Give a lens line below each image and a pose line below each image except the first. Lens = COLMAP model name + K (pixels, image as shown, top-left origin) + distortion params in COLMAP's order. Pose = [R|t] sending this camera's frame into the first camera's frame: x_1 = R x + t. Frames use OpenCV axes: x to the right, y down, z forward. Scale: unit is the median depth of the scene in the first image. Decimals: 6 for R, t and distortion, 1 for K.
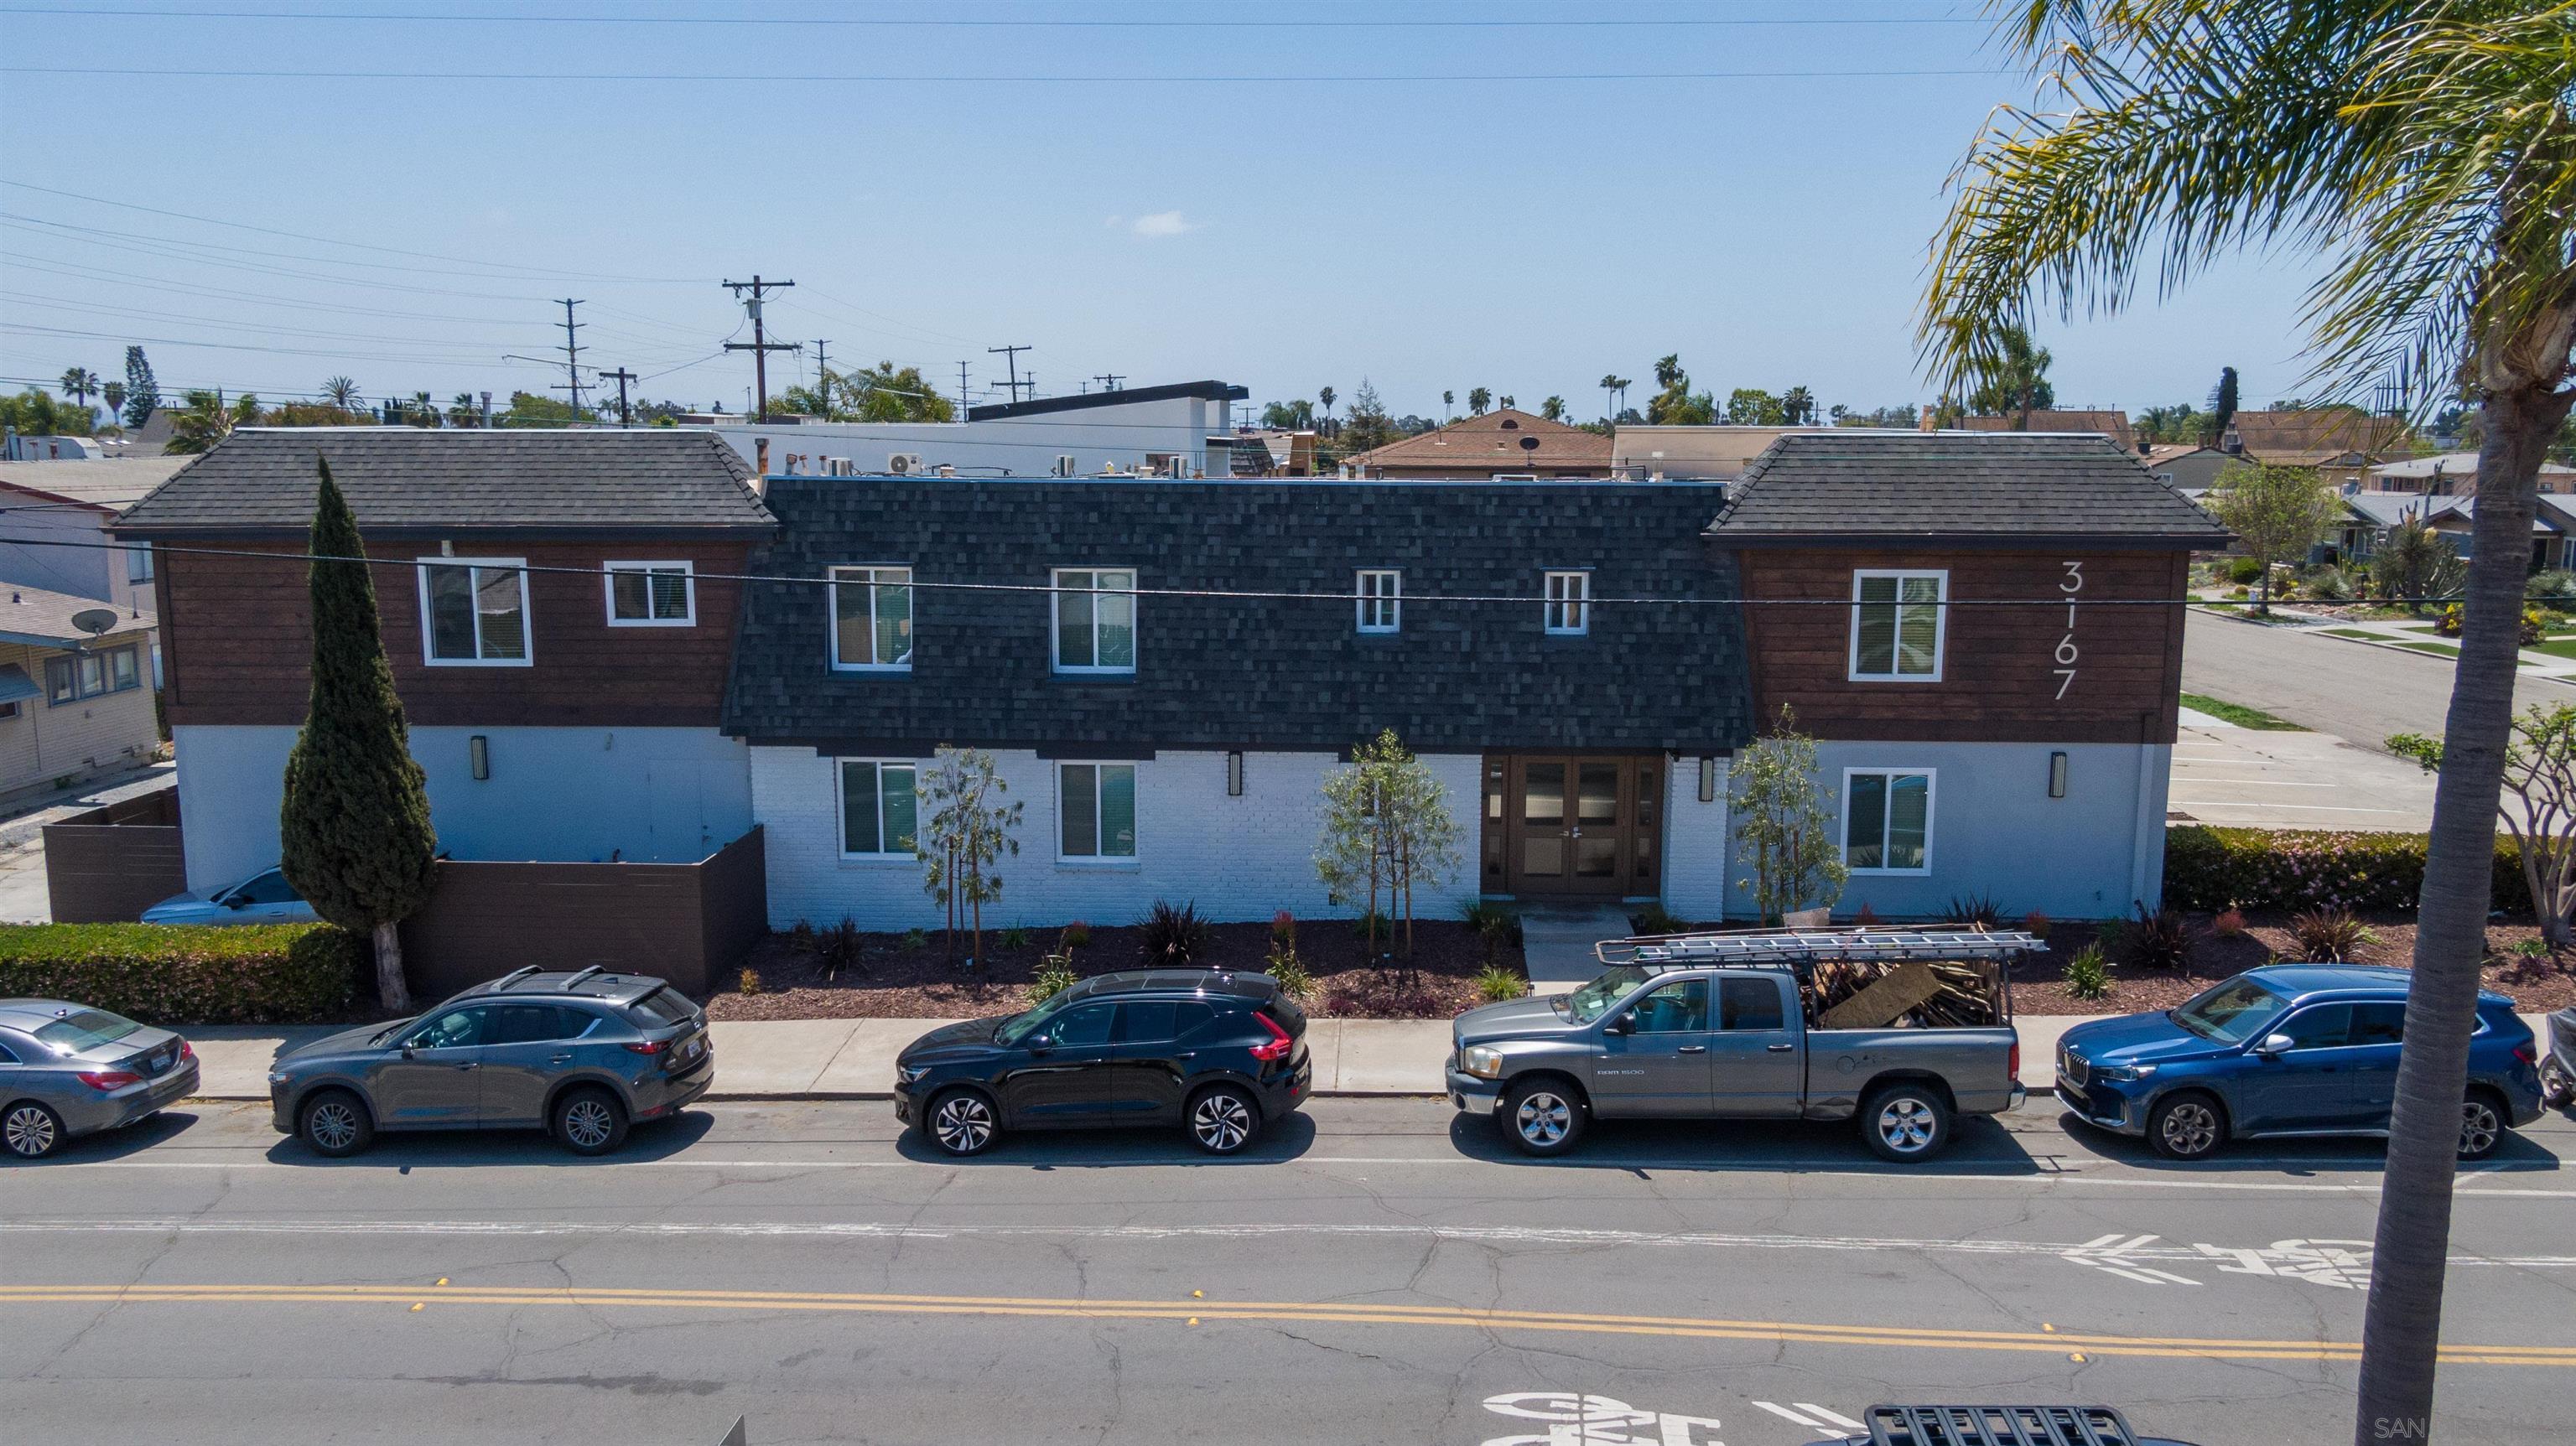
lens RADIAL K [[1959.4, 0, 1288.0], [0, 1959.4, 723.0], [0, 0, 1]] dist [0.023241, -0.084348]
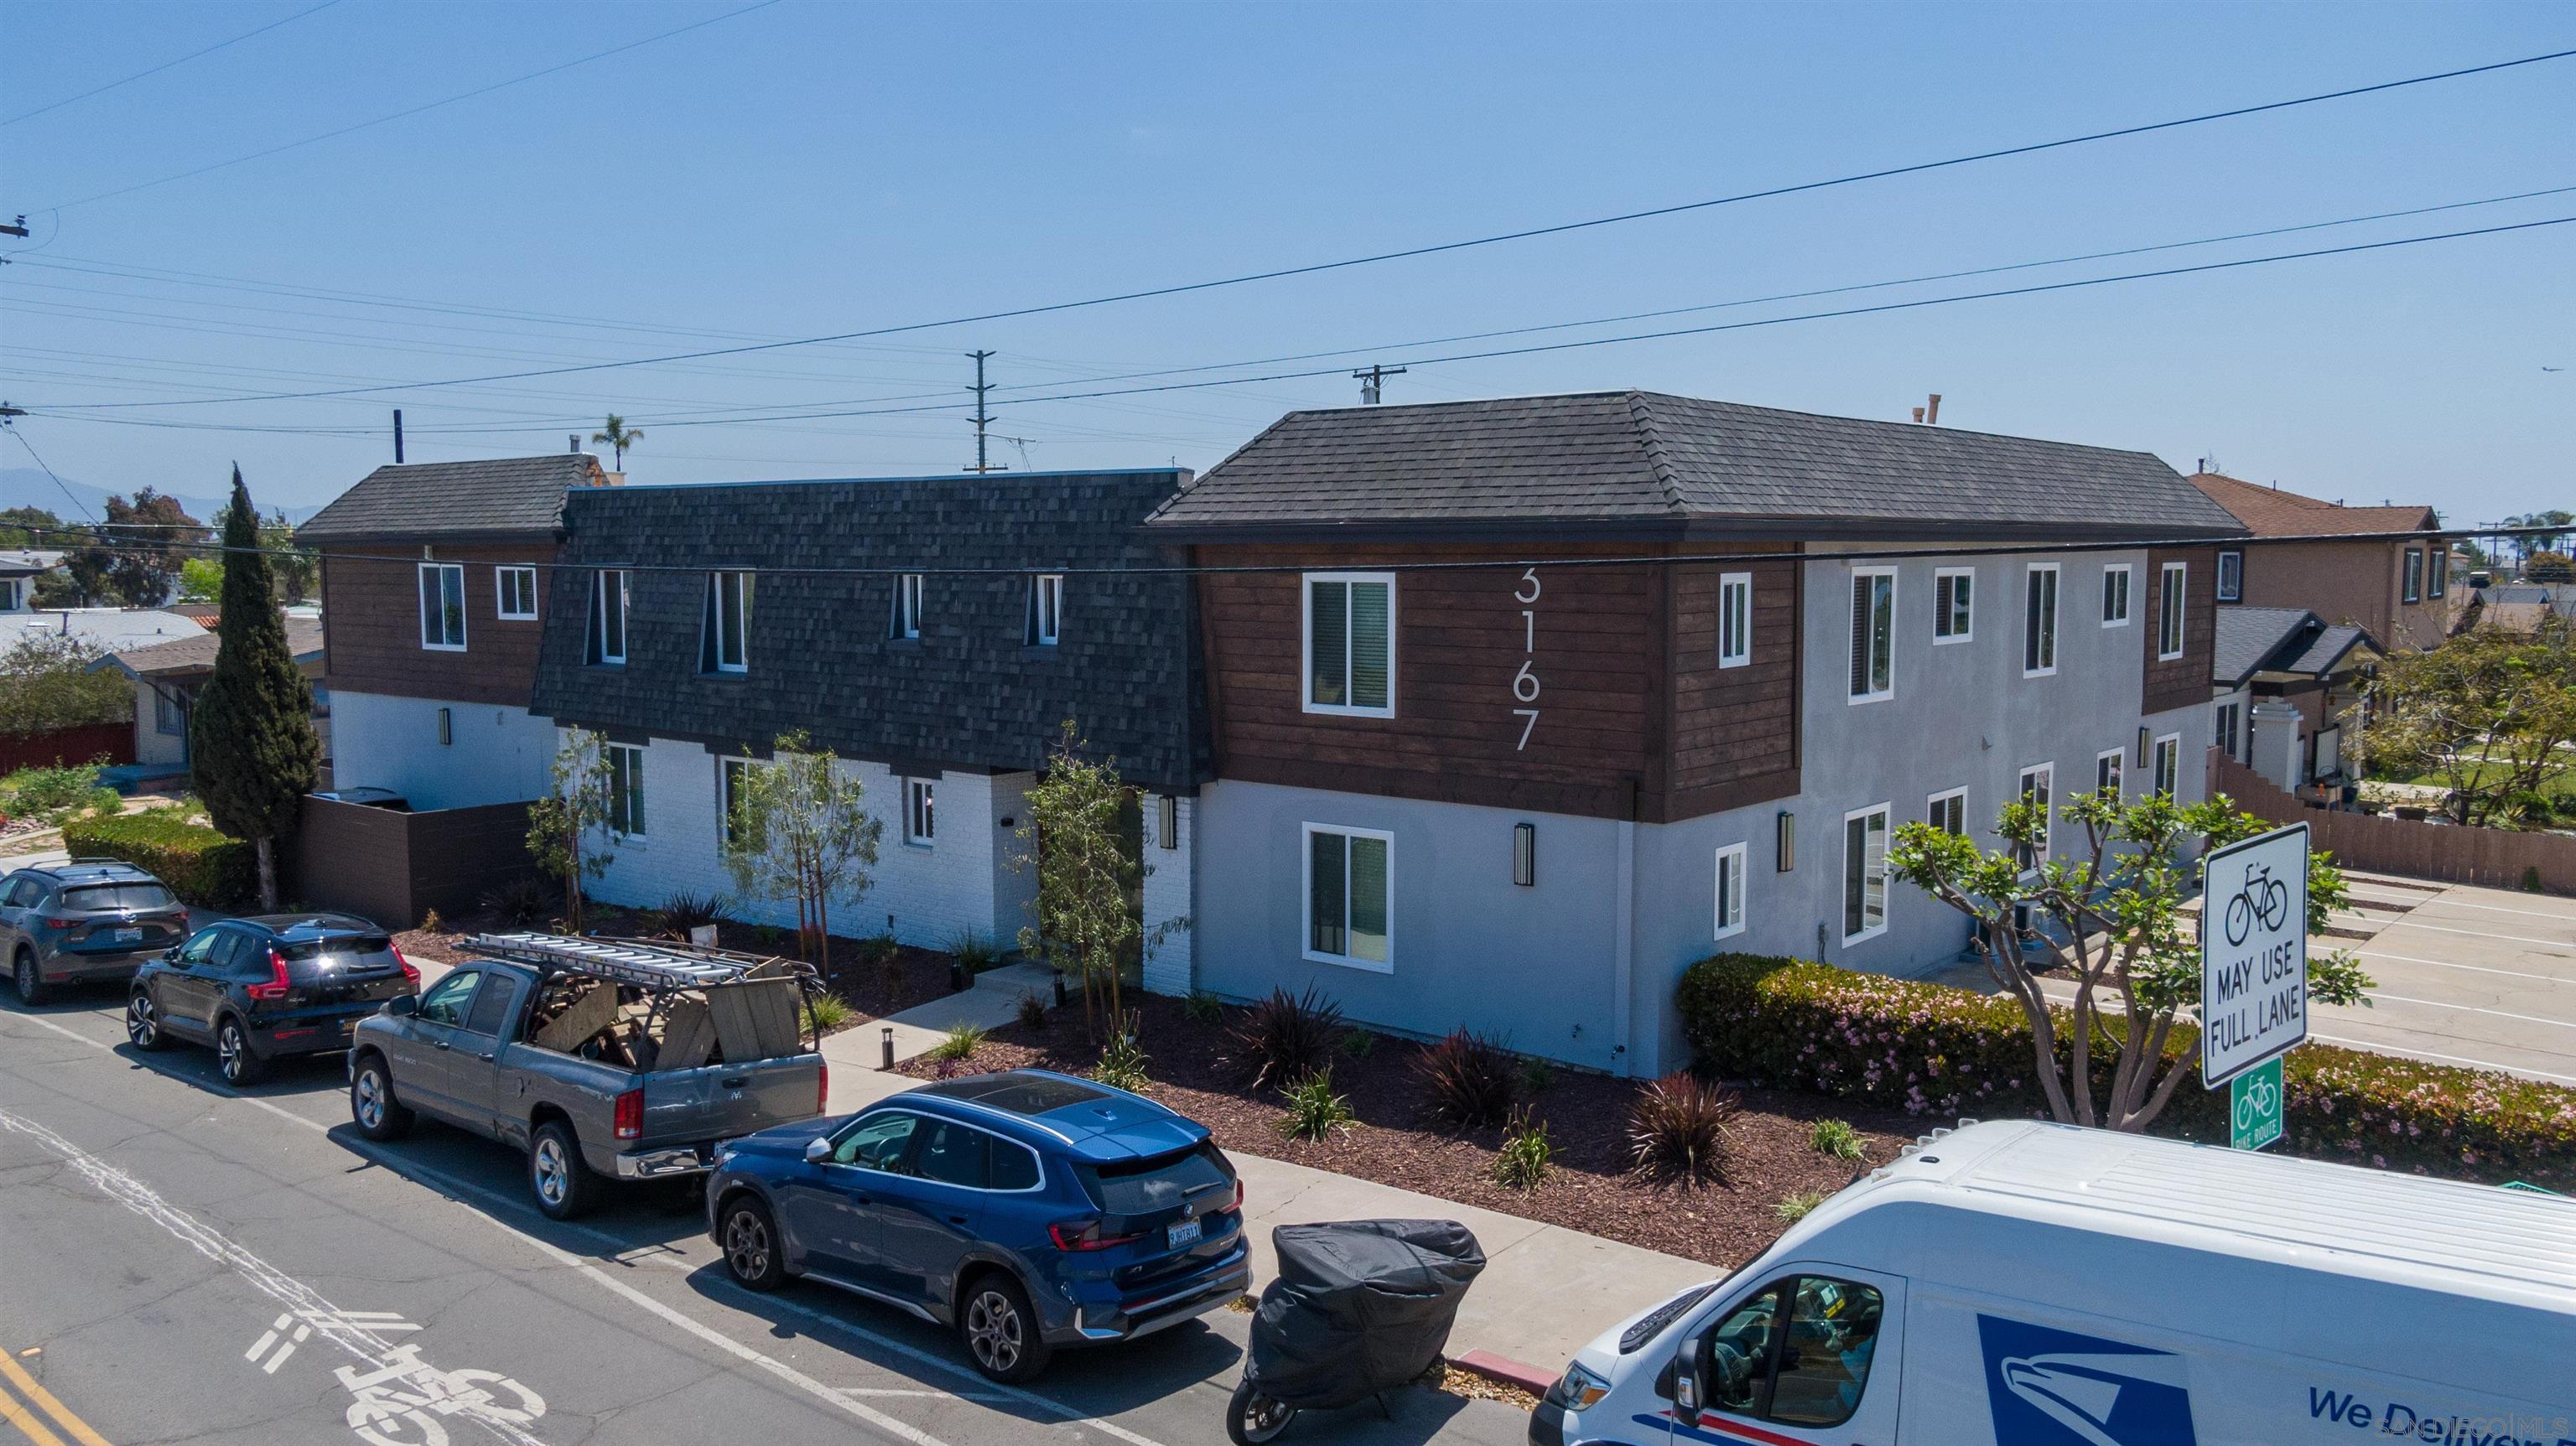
lens RADIAL K [[1954.1, 0, 1288.0], [0, 1954.1, 723.0], [0, 0, 1]] dist [0.042860, -0.066201]
pose [[0.795470, 0.051345, -0.603813, 0.763602], [-0.093403, 0.994886, -0.038451, 0.014065], [0.598751, 0.086984, 0.796198, 0.368060]]
